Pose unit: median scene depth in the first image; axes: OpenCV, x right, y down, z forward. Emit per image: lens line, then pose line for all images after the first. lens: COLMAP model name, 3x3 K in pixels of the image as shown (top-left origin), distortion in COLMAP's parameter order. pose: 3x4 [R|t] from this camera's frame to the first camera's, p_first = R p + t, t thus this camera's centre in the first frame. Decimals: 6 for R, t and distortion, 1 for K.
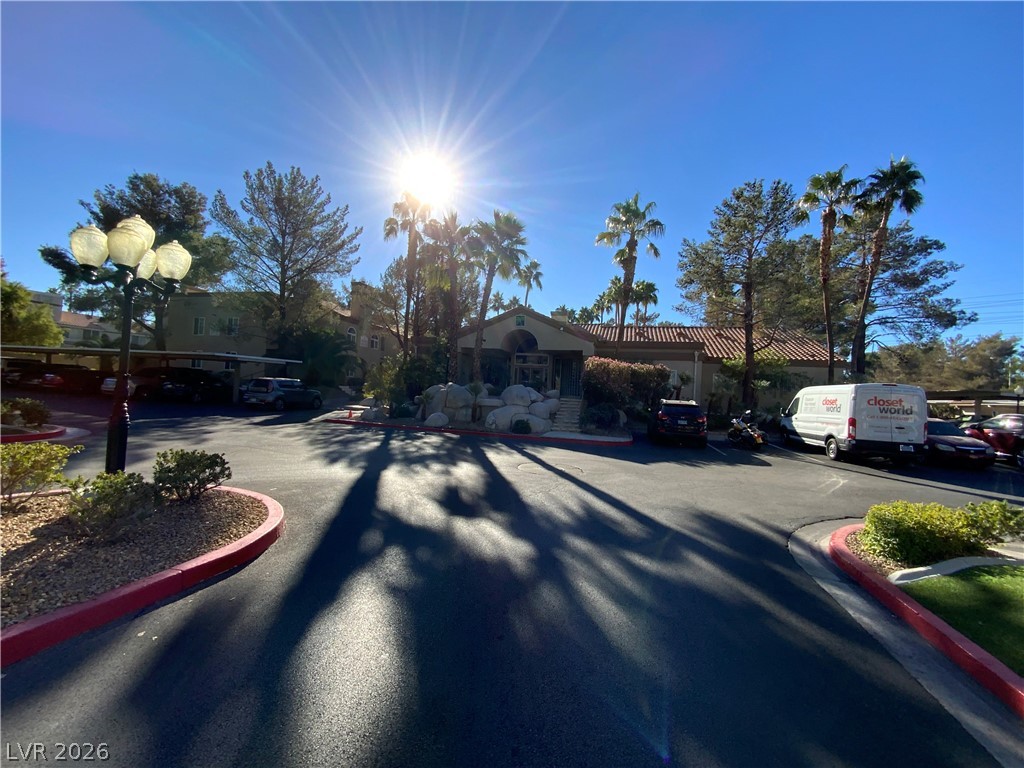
lens RADIAL K [[419.8, 0, 514.4], [0, 419.8, 380.0], [0, 0, 1]] dist [0.000725, -0.000258]
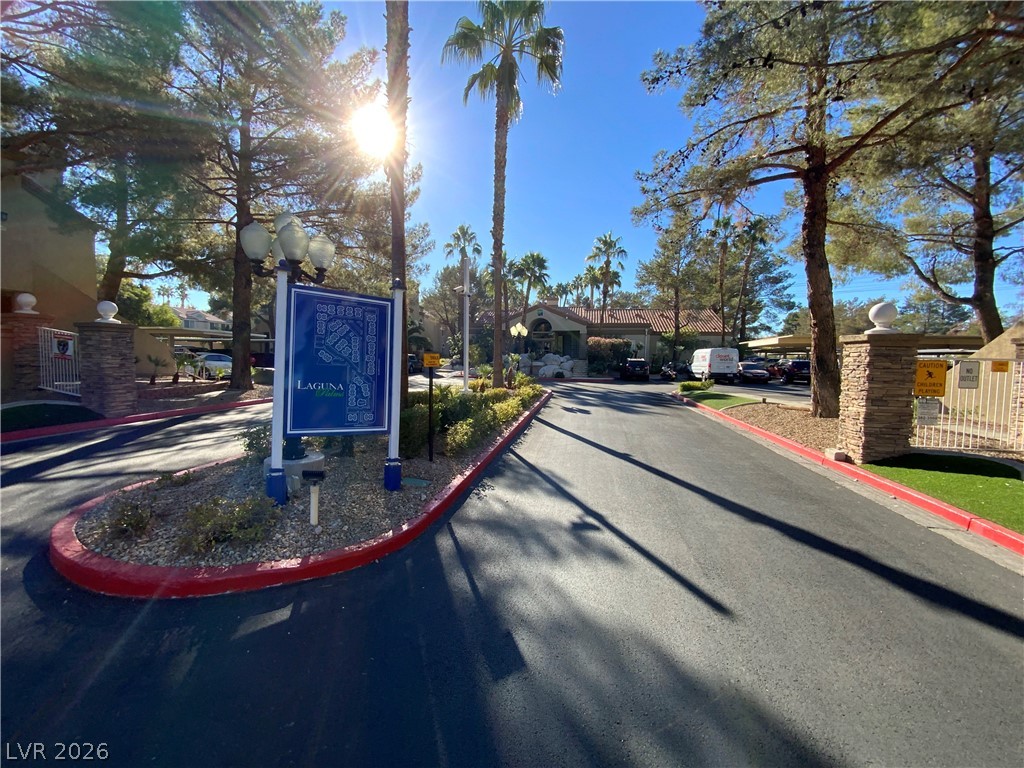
lens RADIAL K [[419.8, 0, 508.9], [0, 419.8, 386.5], [0, 0, 1]] dist [0.000725, -0.000258]
pose [[0.996426, -0.043496, 0.072408, -0.263268], [0.035891, 0.994013, 0.103201, -0.034689], [-0.076464, -0.100233, 0.992021, -0.690202]]
